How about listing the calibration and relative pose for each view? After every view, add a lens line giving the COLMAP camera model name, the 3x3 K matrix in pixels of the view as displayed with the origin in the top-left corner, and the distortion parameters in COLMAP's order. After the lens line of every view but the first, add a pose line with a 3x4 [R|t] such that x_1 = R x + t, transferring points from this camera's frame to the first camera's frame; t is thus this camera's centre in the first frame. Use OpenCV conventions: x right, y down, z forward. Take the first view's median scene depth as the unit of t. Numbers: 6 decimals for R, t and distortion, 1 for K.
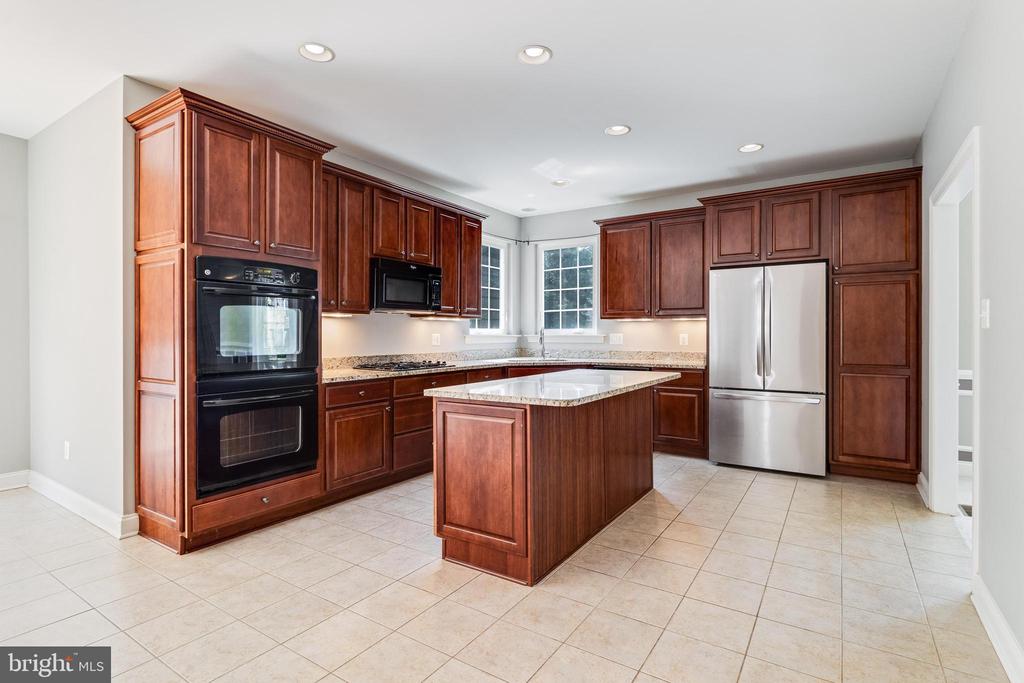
lens RADIAL K [[500.2, 0, 513.8], [0, 500.2, 339.3], [0, 0, 1]] dist [-0.002336, -0.004283]
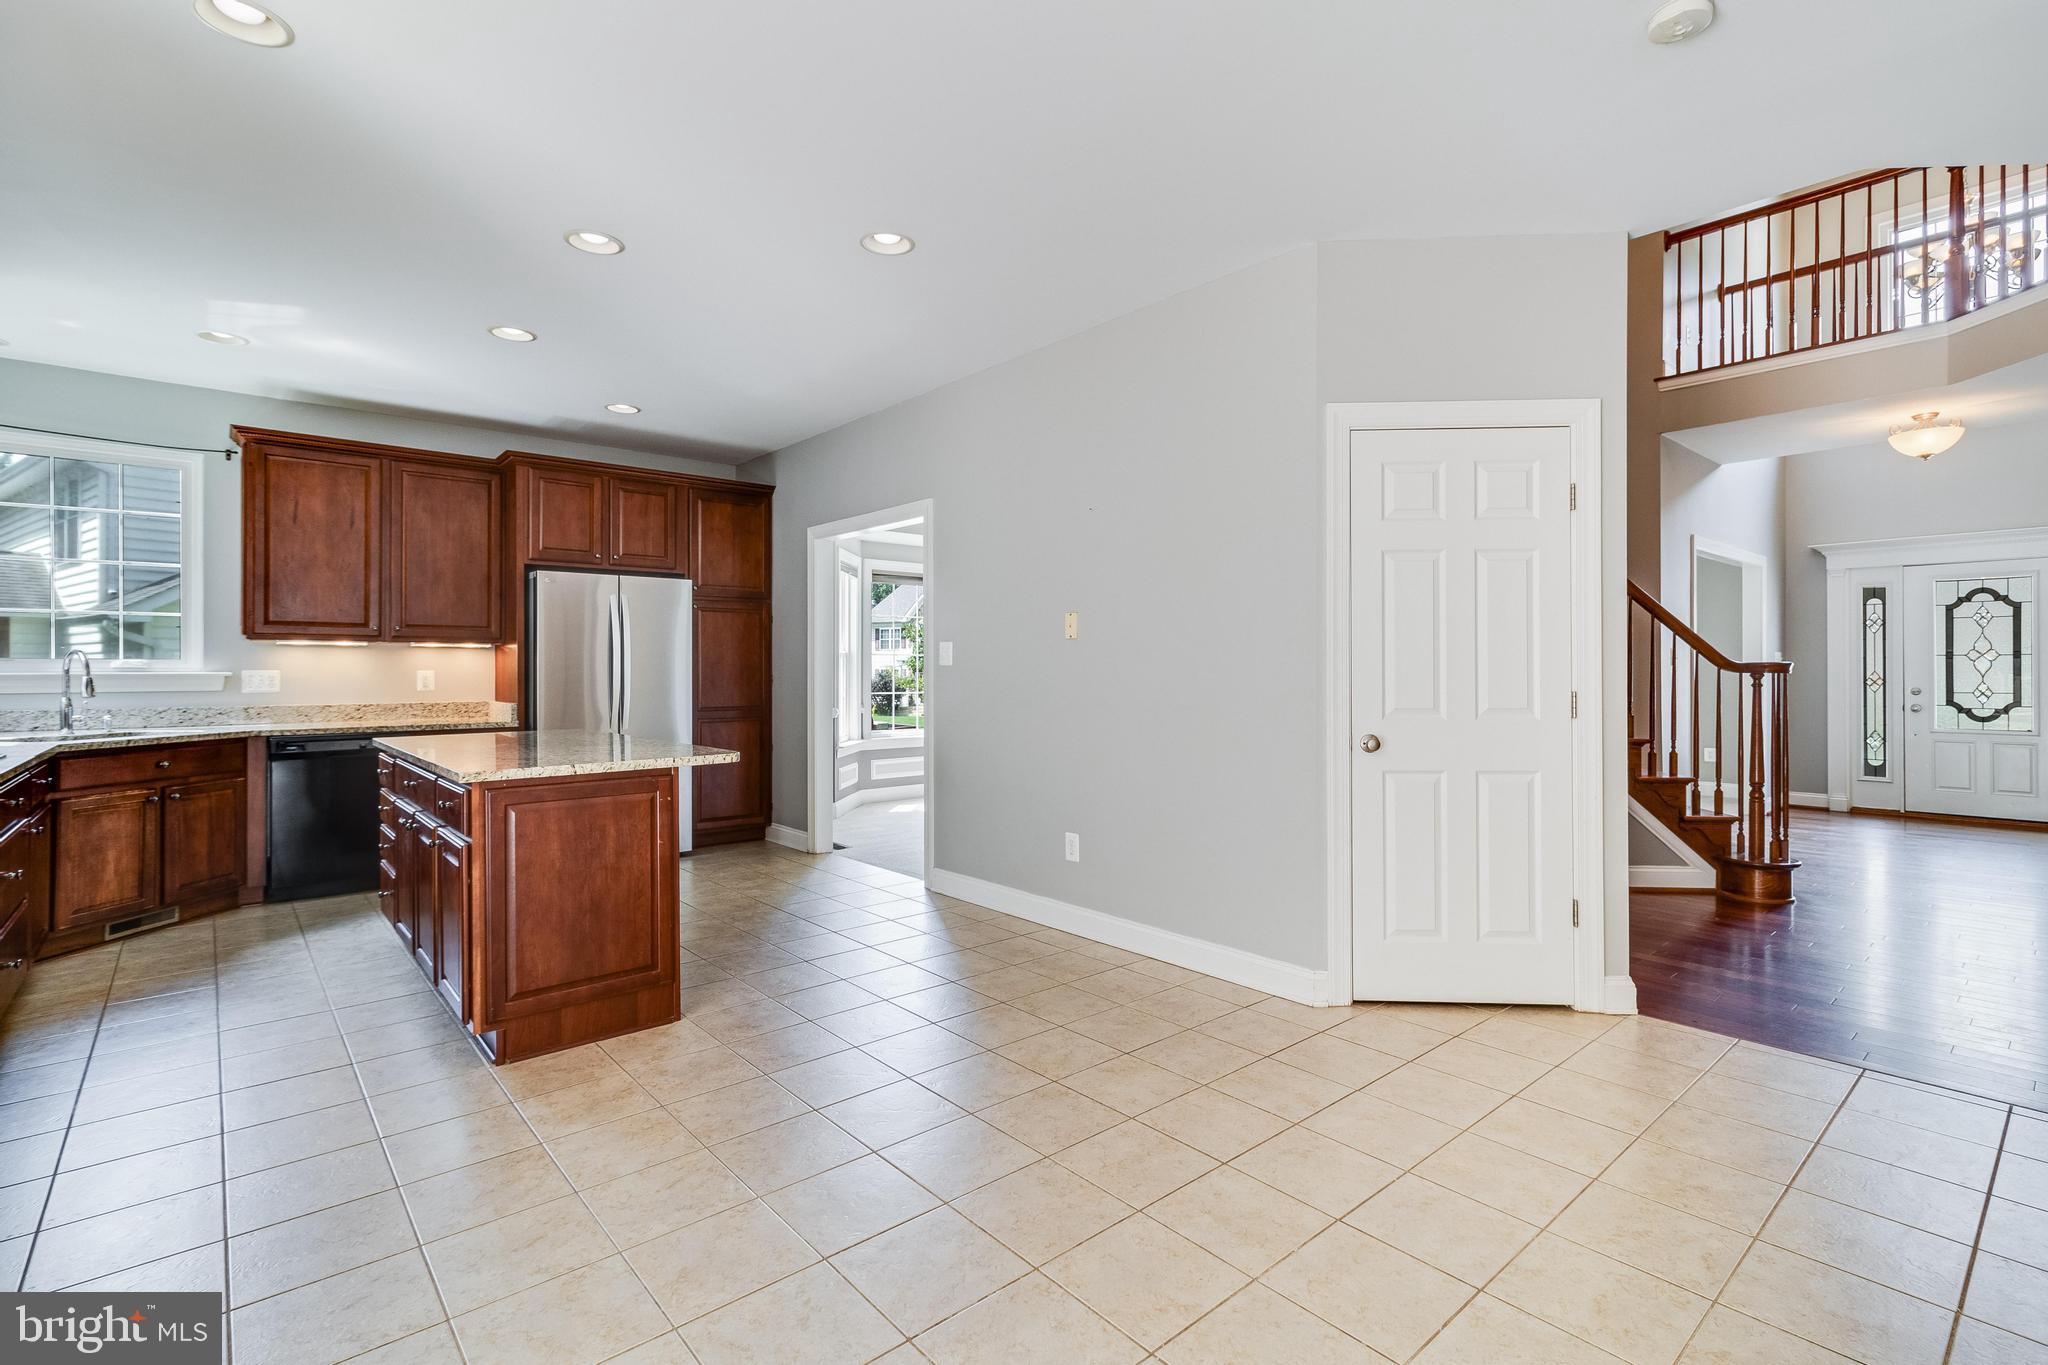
lens RADIAL K [[940.9, 0, 1024.8], [0, 940.9, 676.6], [0, 0, 1]] dist [0.002777, 0.000391]
pose [[0.281534, -0.006267, 0.959531, -0.610654], [0.011623, 0.999928, 0.003120, 0.000158], [-0.959481, 0.010274, 0.281586, 0.072867]]
